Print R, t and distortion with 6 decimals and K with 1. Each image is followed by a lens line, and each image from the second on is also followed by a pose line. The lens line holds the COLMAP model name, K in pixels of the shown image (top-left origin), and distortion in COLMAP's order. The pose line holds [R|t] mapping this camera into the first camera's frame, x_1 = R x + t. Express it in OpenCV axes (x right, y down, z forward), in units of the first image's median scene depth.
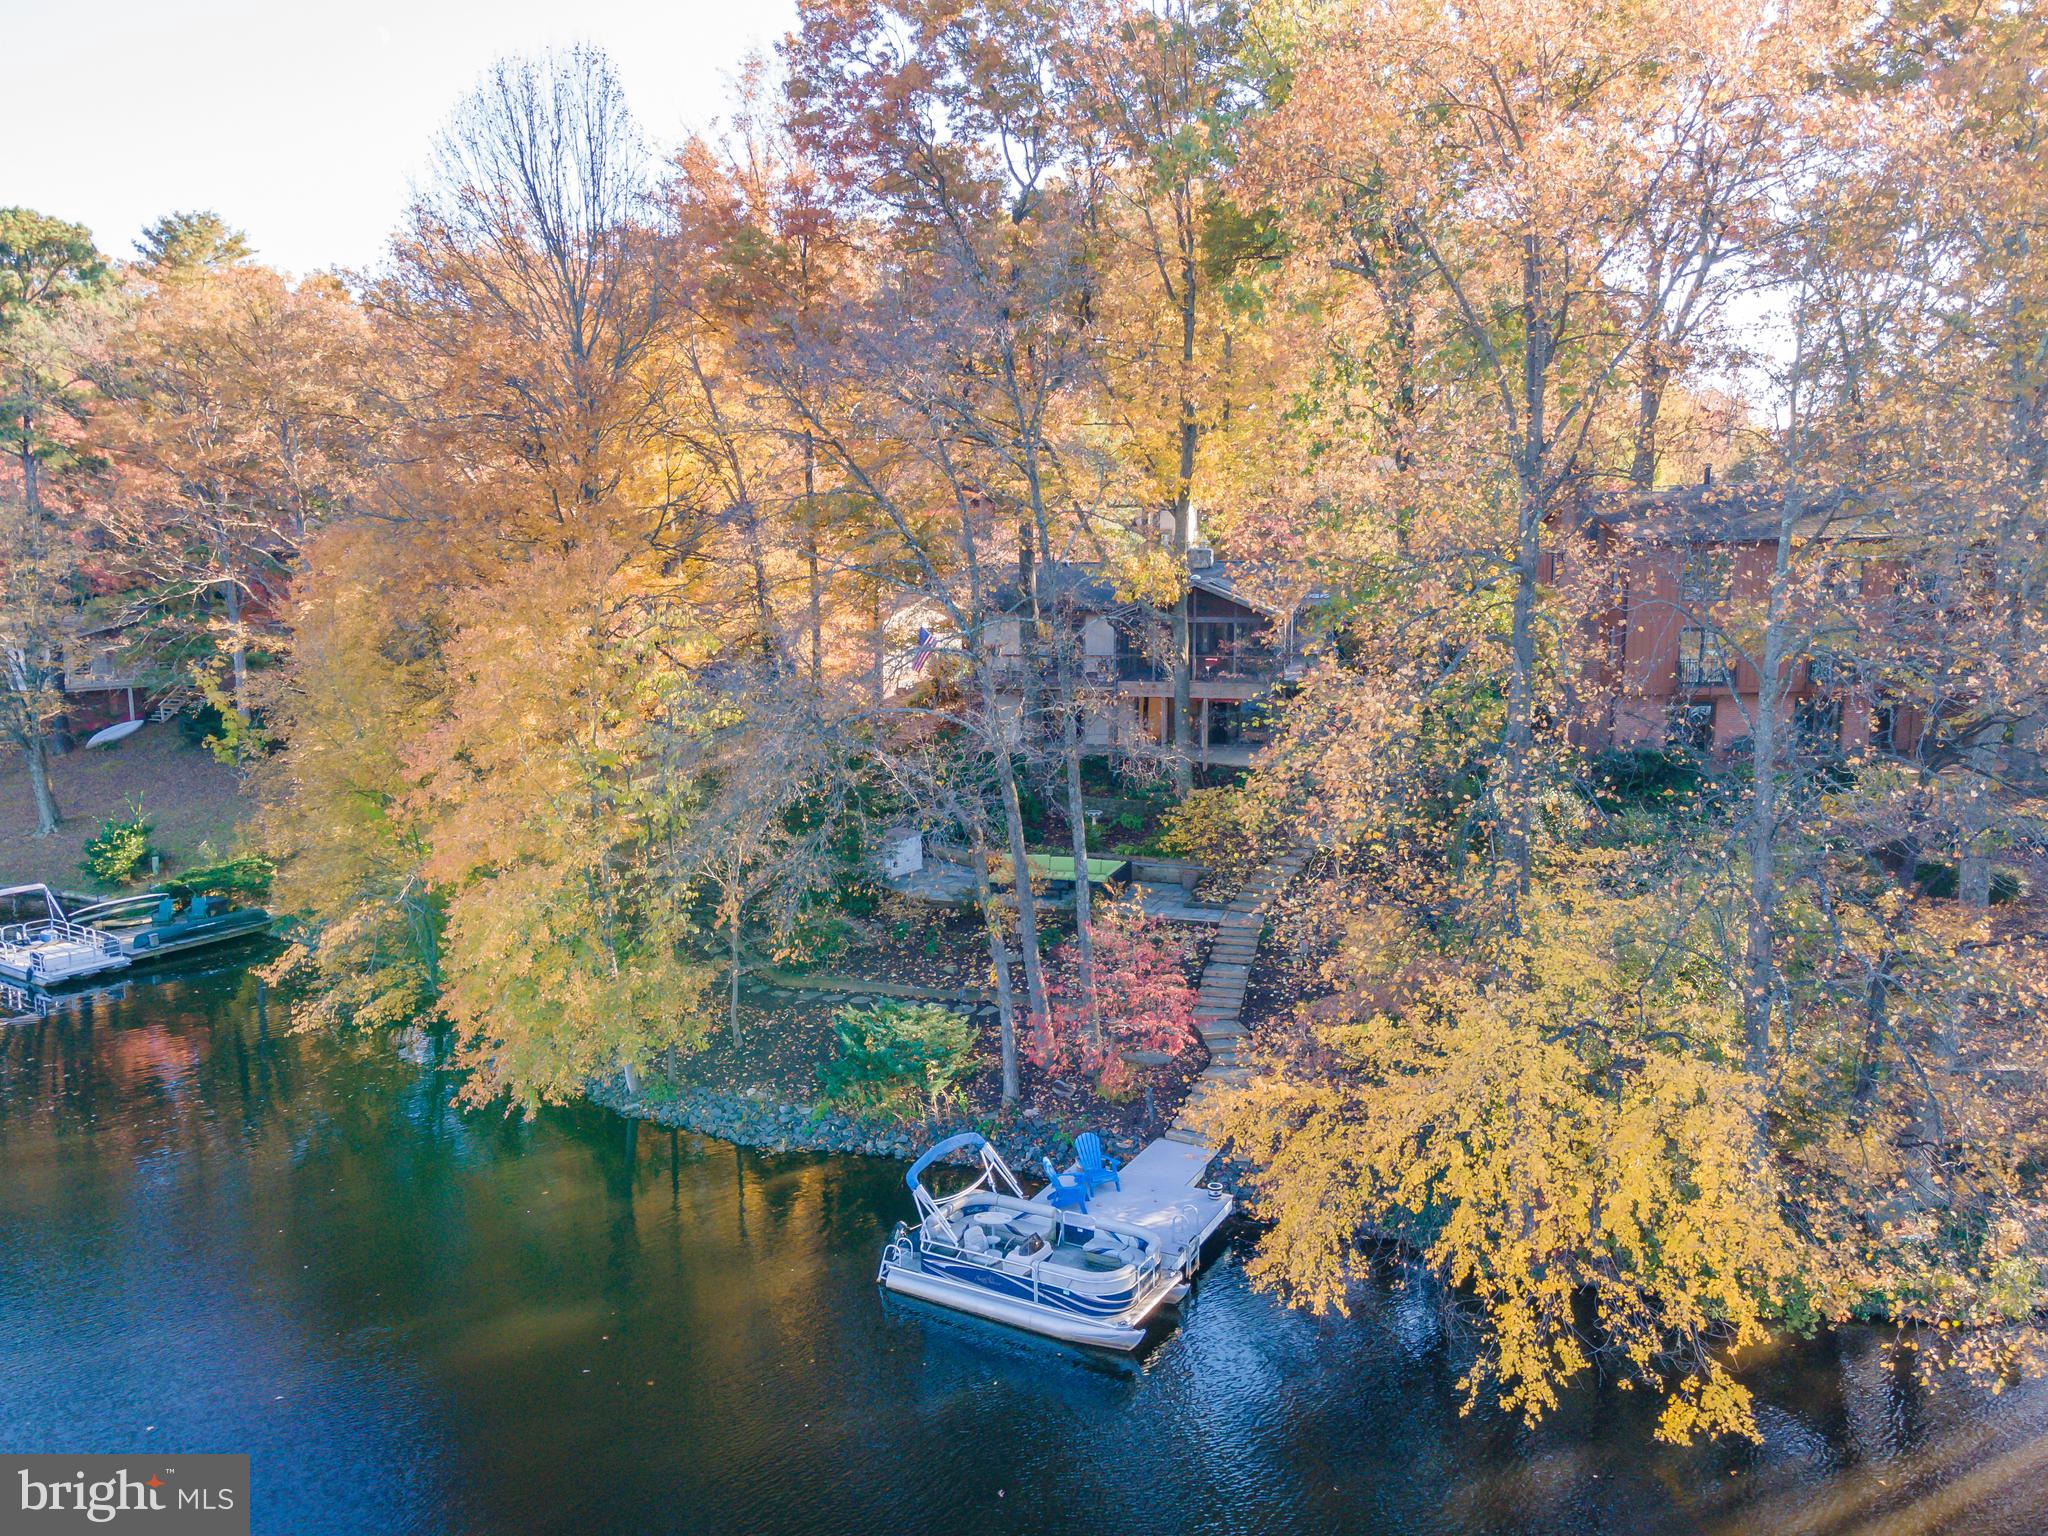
lens RADIAL K [[1543.4, 0, 995.1], [0, 1543.4, 760.0], [0, 0, 1]] dist [0.006455, 0.002293]
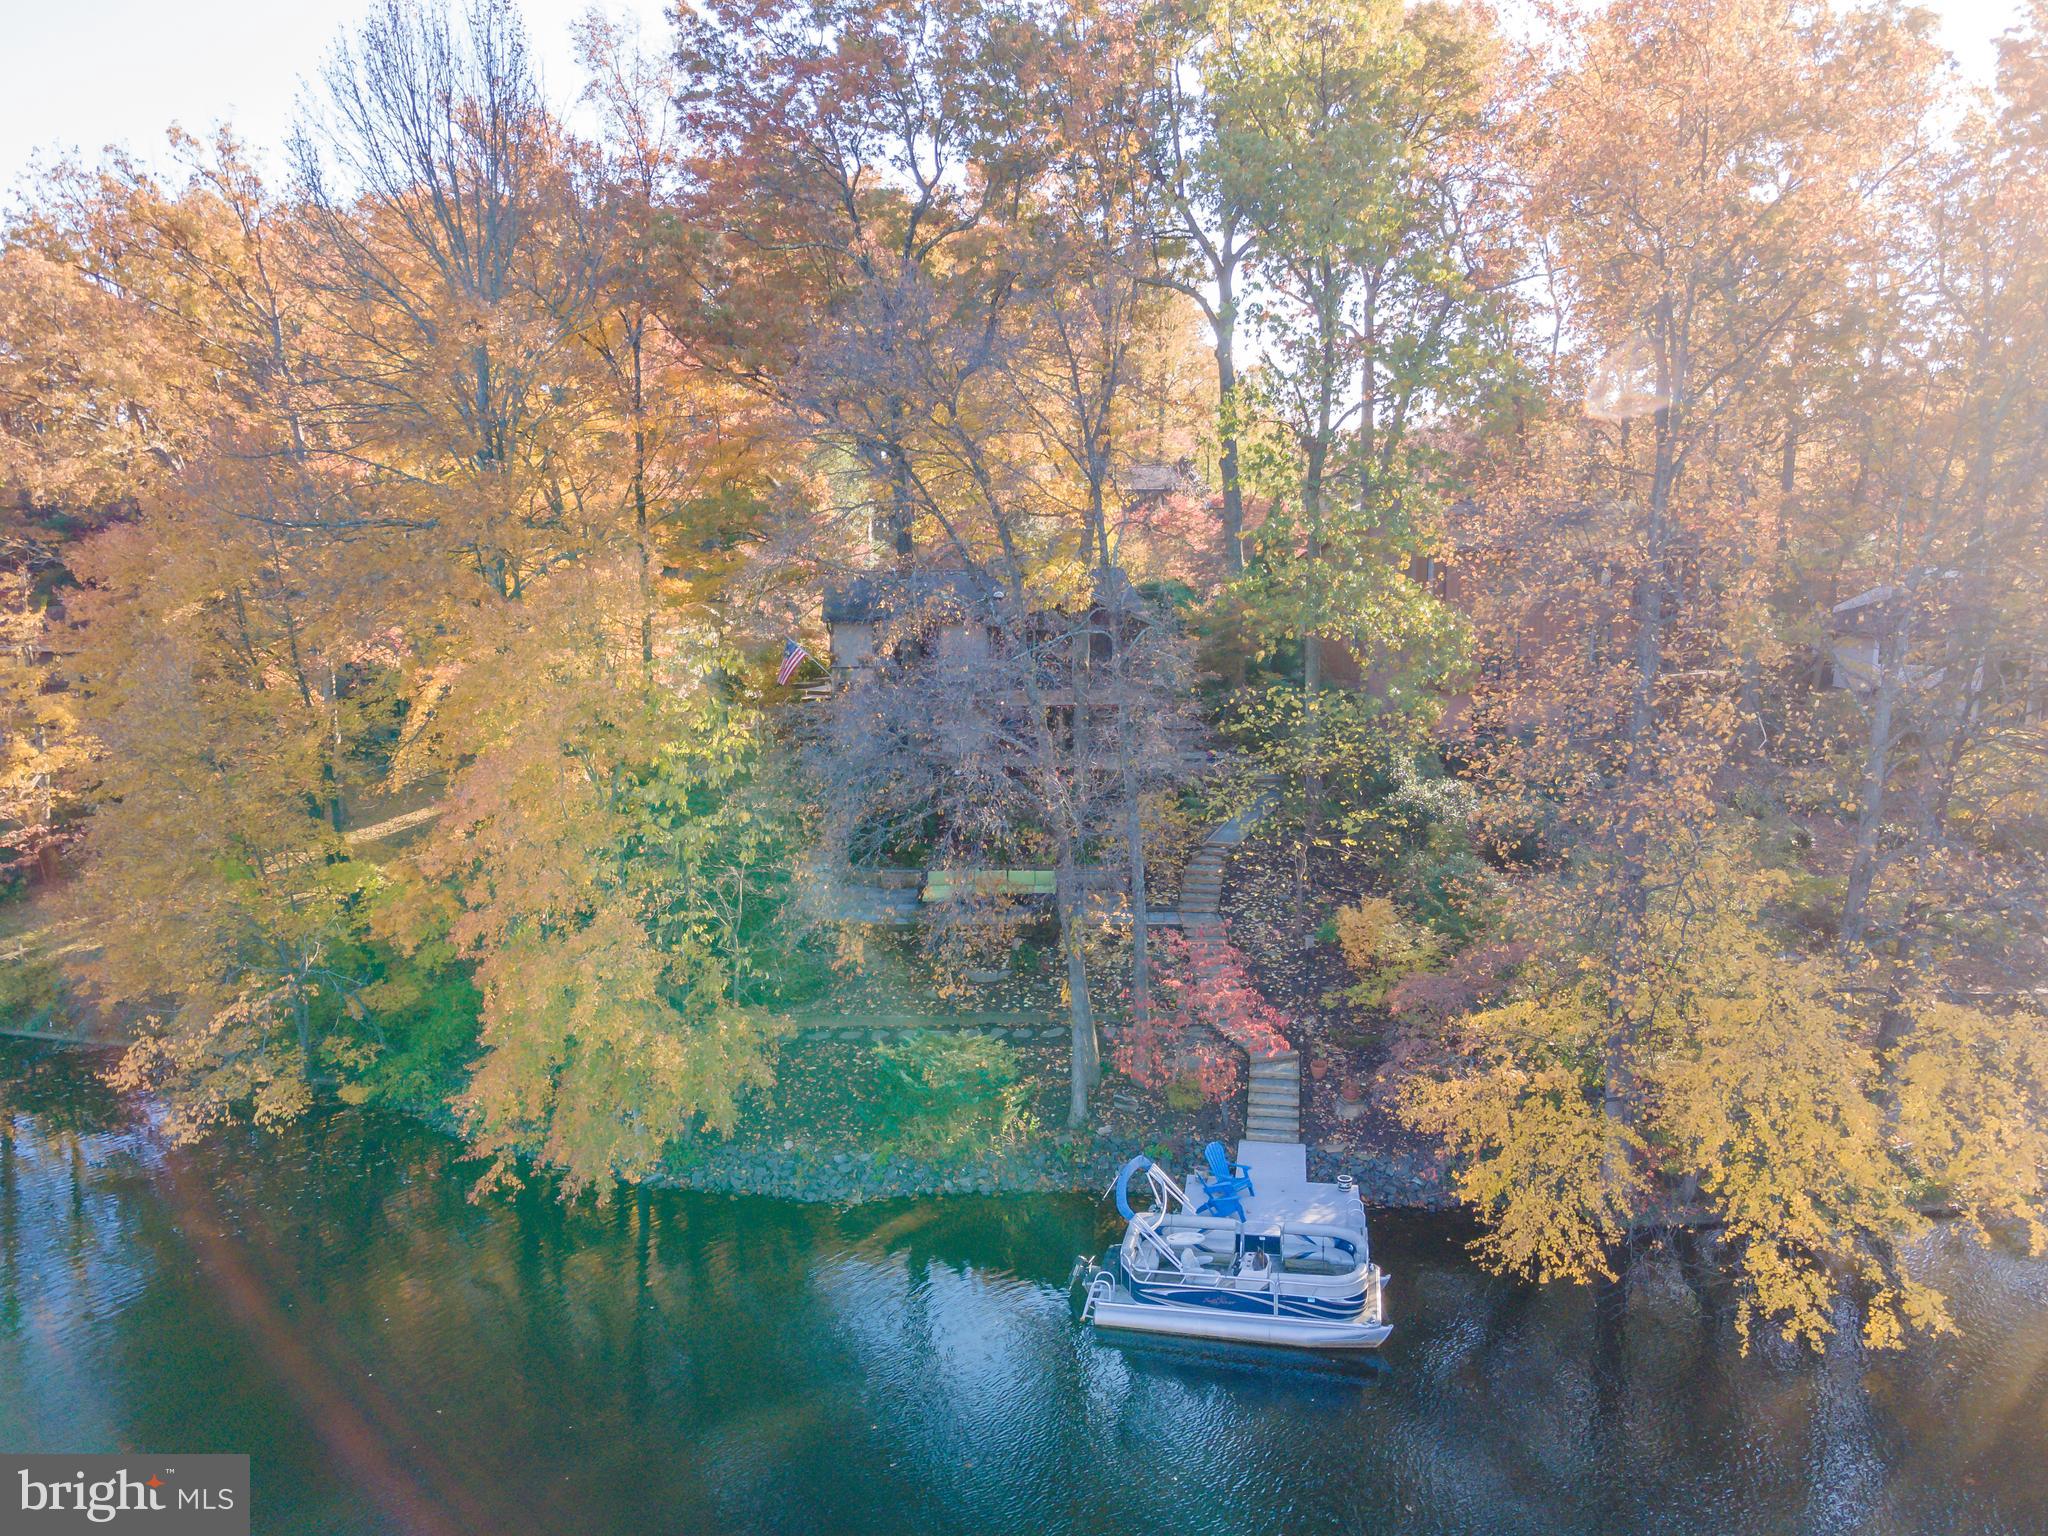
lens RADIAL K [[1562.6, 0, 919.6], [0, 1562.6, 773.4], [0, 0, 1]] dist [0.000565, 0.007961]
pose [[0.951314, -0.047566, 0.304530, -0.437883], [0.046398, 0.998862, 0.011076, -0.017937], [-0.304710, 0.003593, 0.952439, 0.098199]]
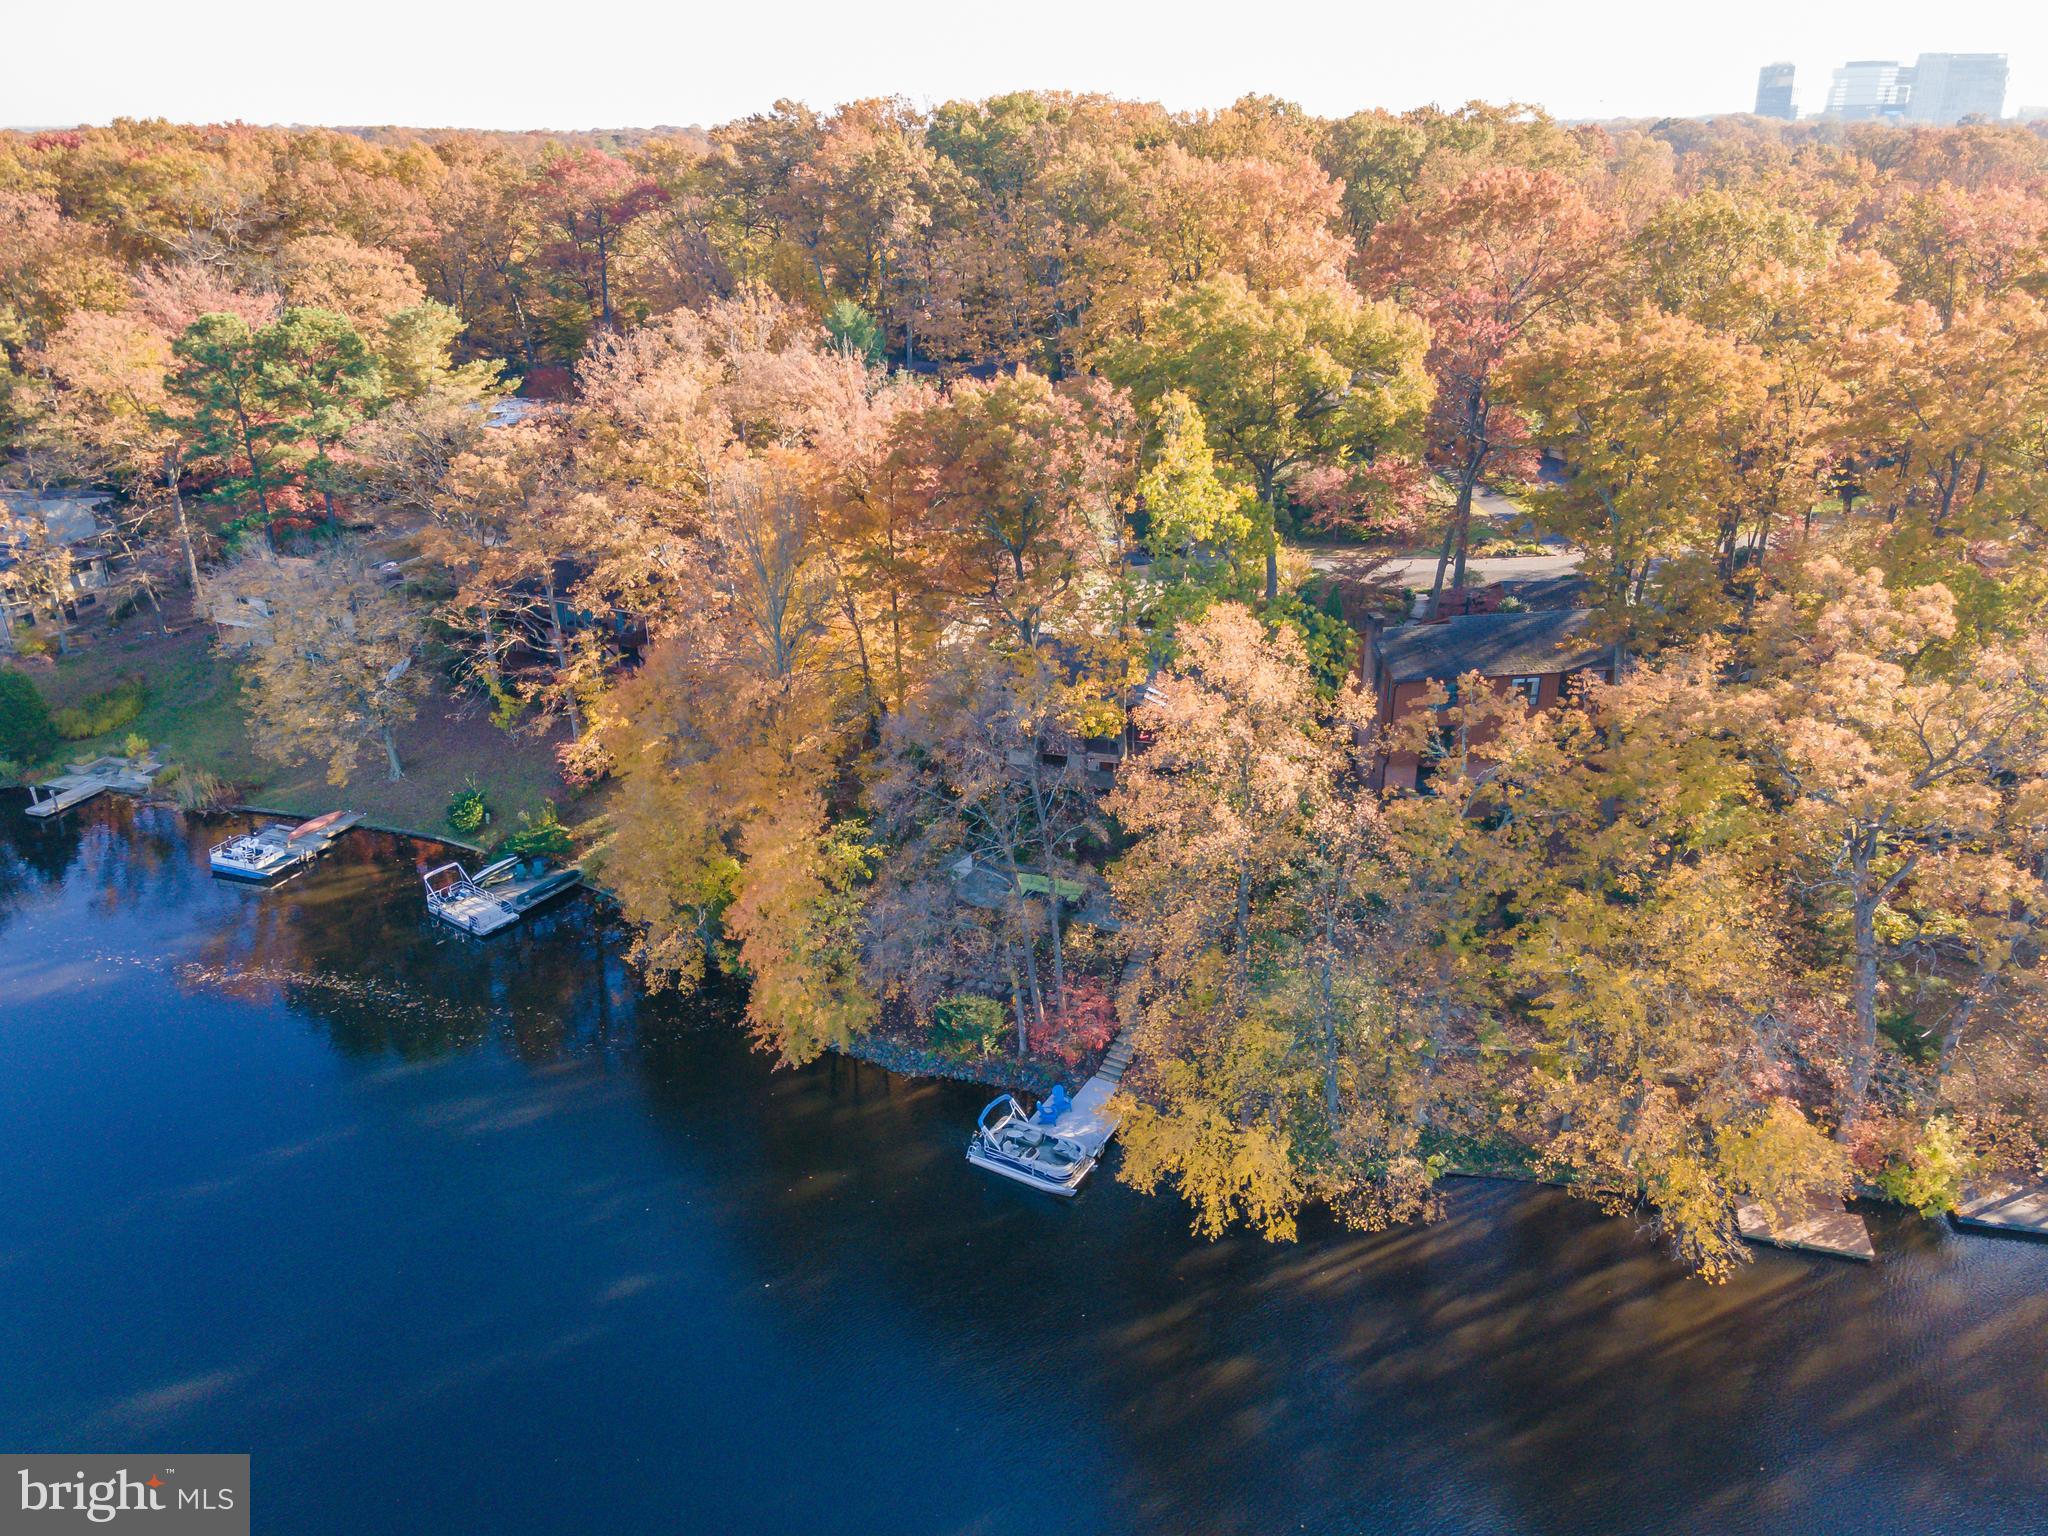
lens RADIAL K [[1509.4, 0, 1057.8], [0, 1509.4, 763.0], [0, 0, 1]] dist [0.003055, 0.042459]
pose [[0.999417, -0.003121, 0.033994, -0.012087], [-0.006817, 0.957508, 0.288327, -0.866444], [-0.033449, -0.288391, 0.956928, -0.986027]]
